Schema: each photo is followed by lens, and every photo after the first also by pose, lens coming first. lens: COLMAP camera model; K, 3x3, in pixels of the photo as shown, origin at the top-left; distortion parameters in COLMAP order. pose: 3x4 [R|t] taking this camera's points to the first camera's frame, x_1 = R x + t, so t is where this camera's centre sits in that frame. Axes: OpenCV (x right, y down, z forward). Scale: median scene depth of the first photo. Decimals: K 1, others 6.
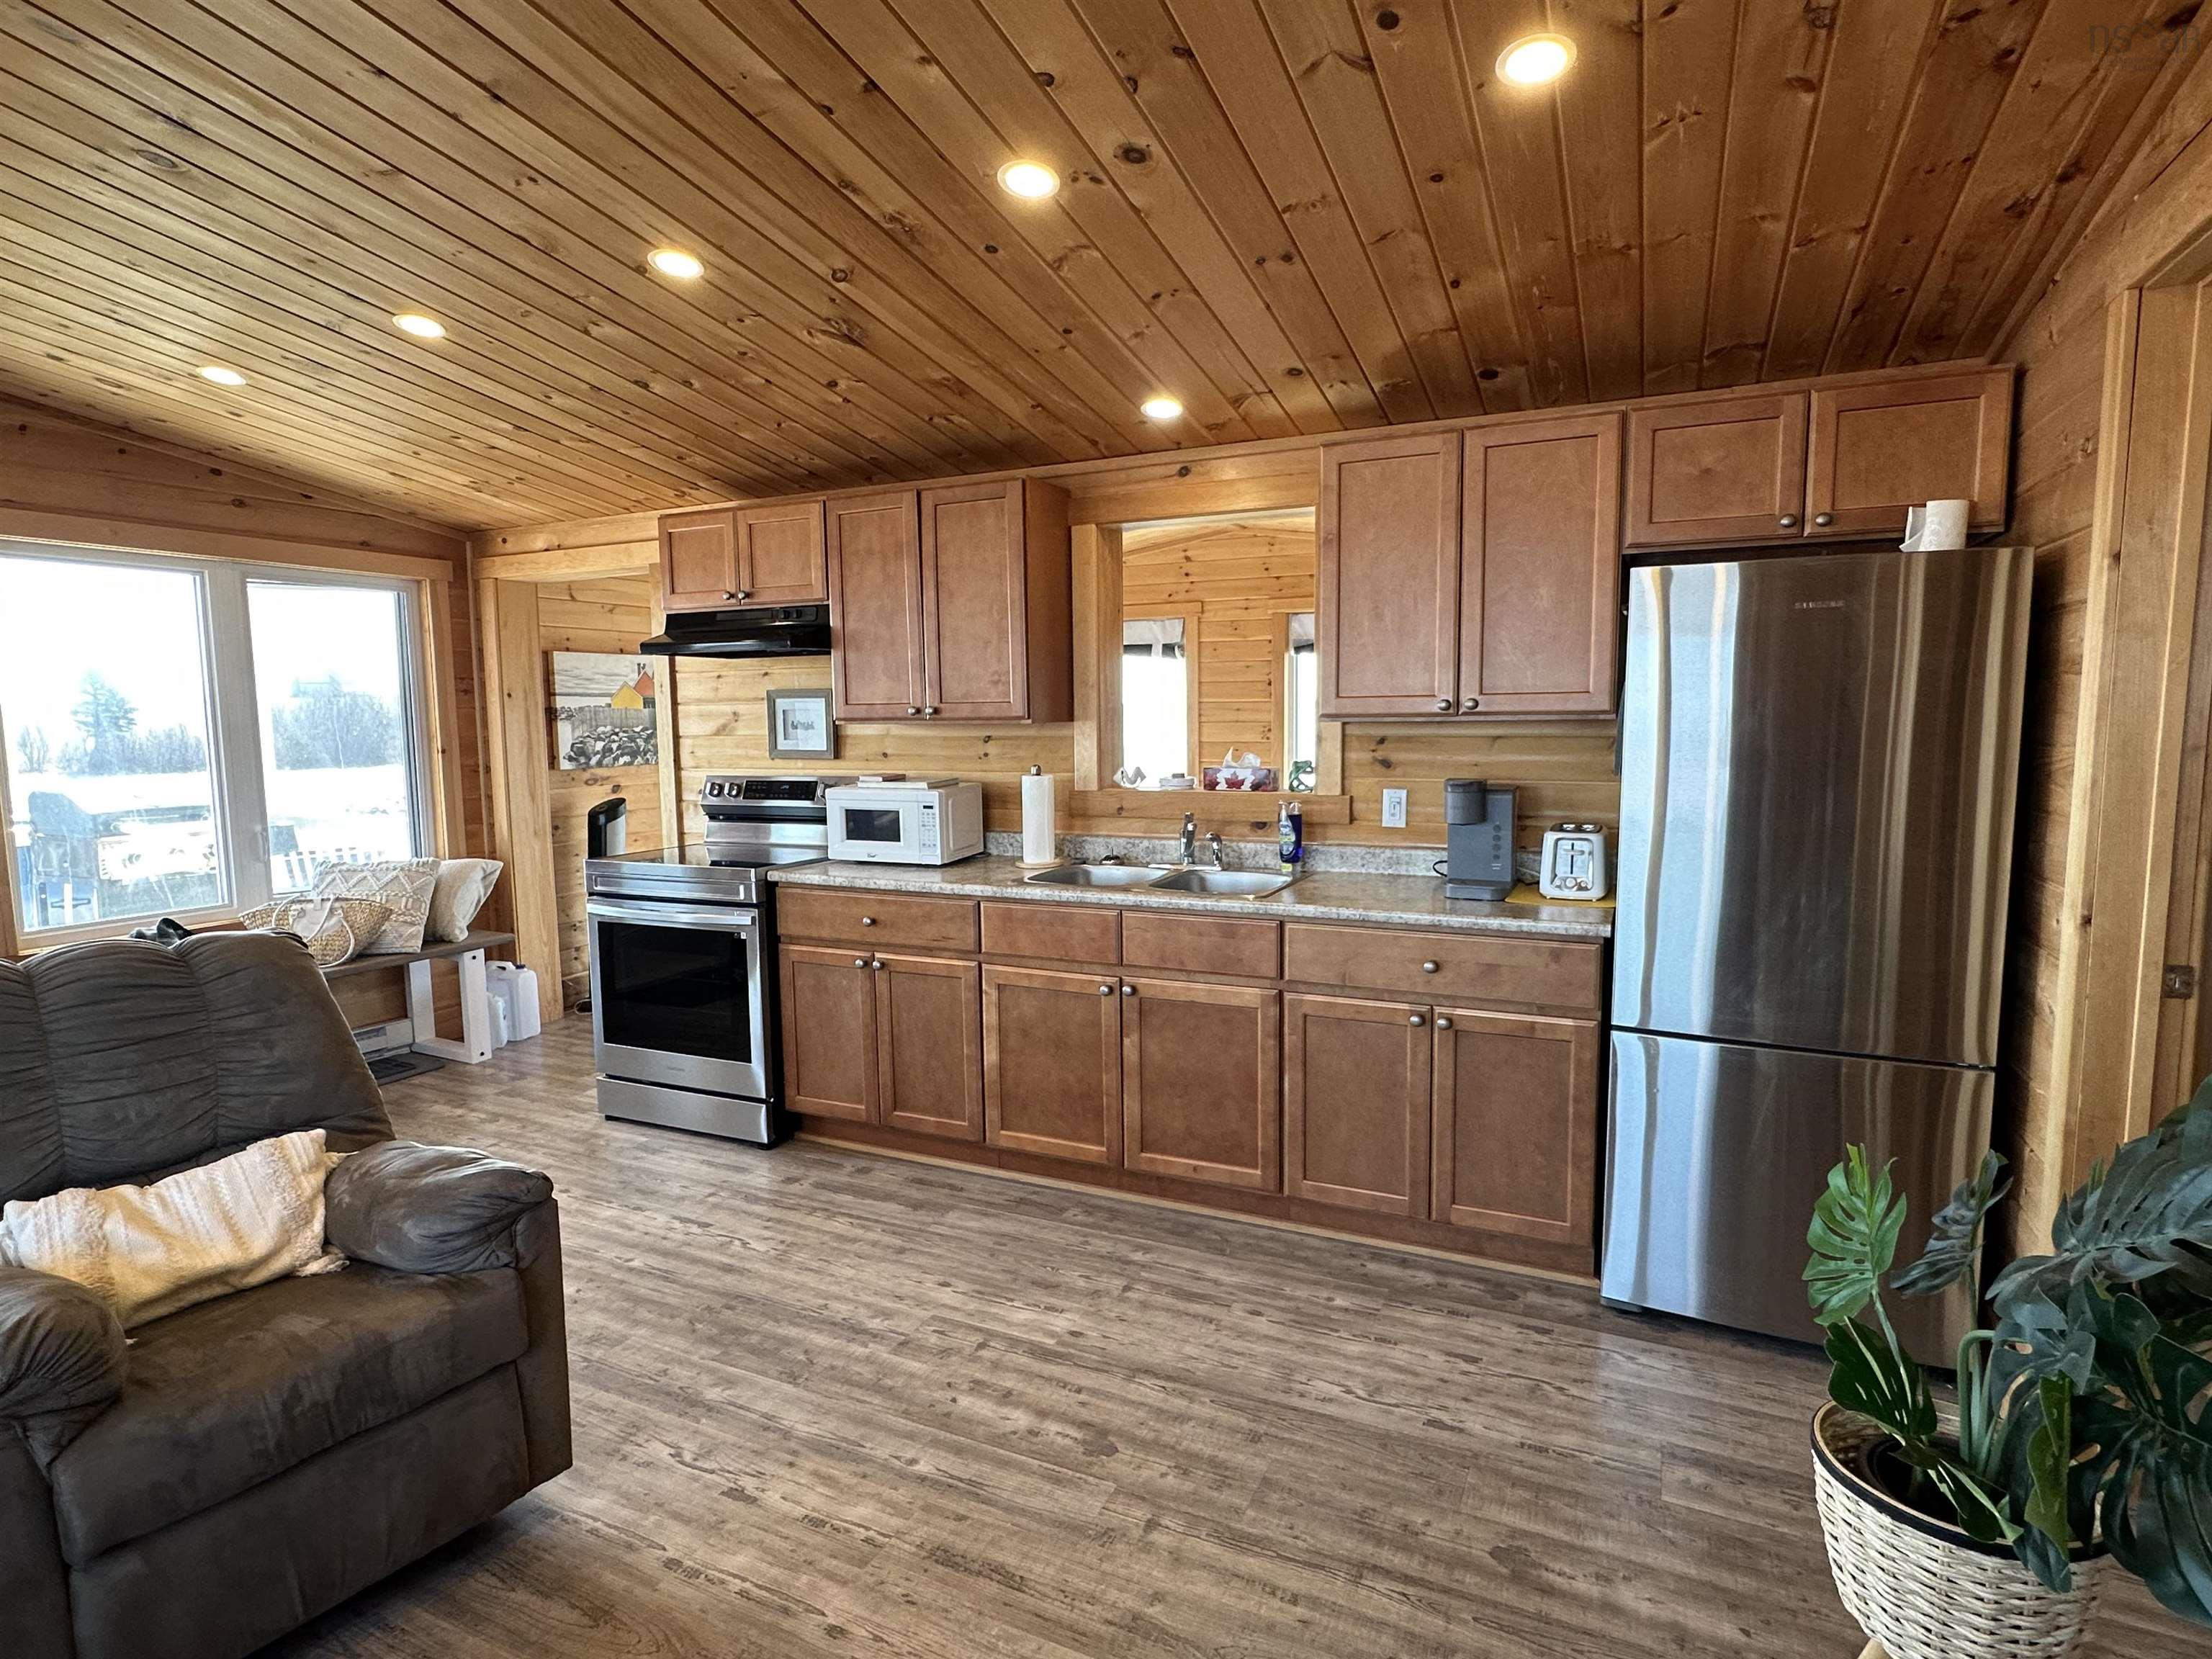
lens RADIAL K [[1163.3, 0, 1100.9], [0, 1163.3, 832.1], [0, 0, 1]] dist [-0.005175, 0.001356]
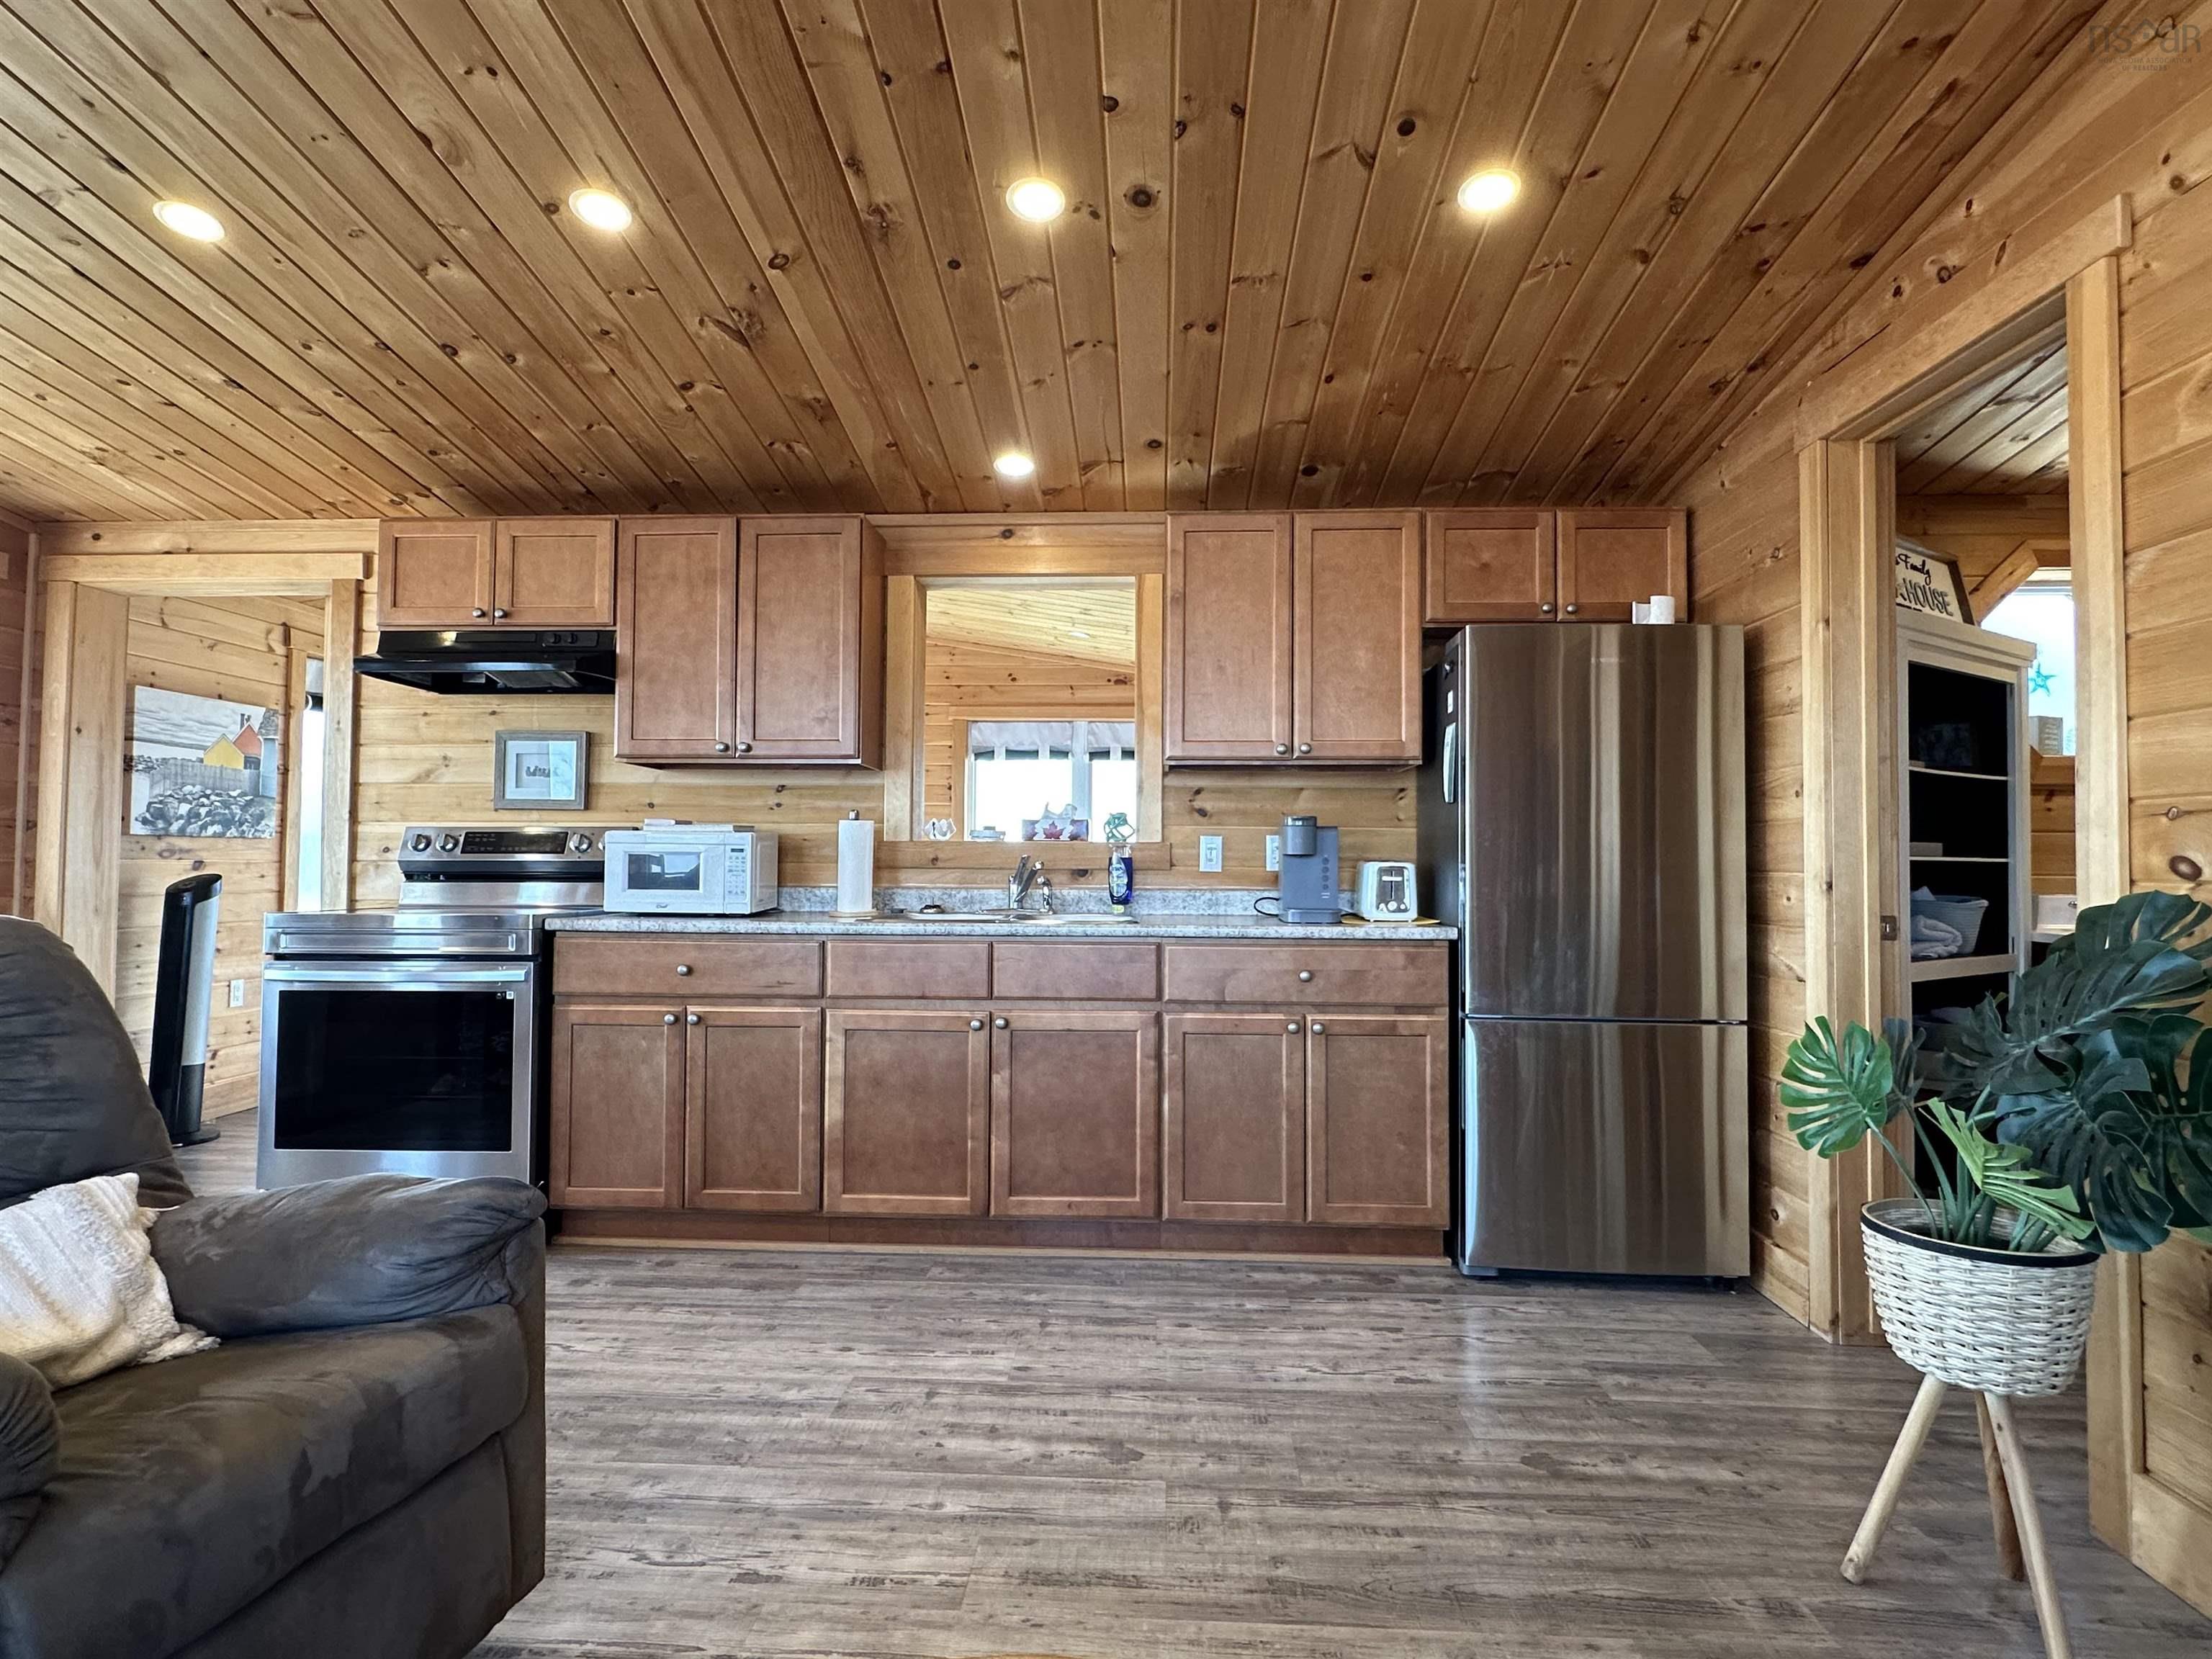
lens RADIAL K [[1163.3, 0, 1100.9], [0, 1163.3, 832.1], [0, 0, 1]] dist [-0.005175, 0.001356]
pose [[0.922163, 0.030192, 0.385622, -0.291938], [0.022663, 0.991019, -0.131785, 0.112312], [-0.386138, 0.130266, 0.913197, 0.059336]]
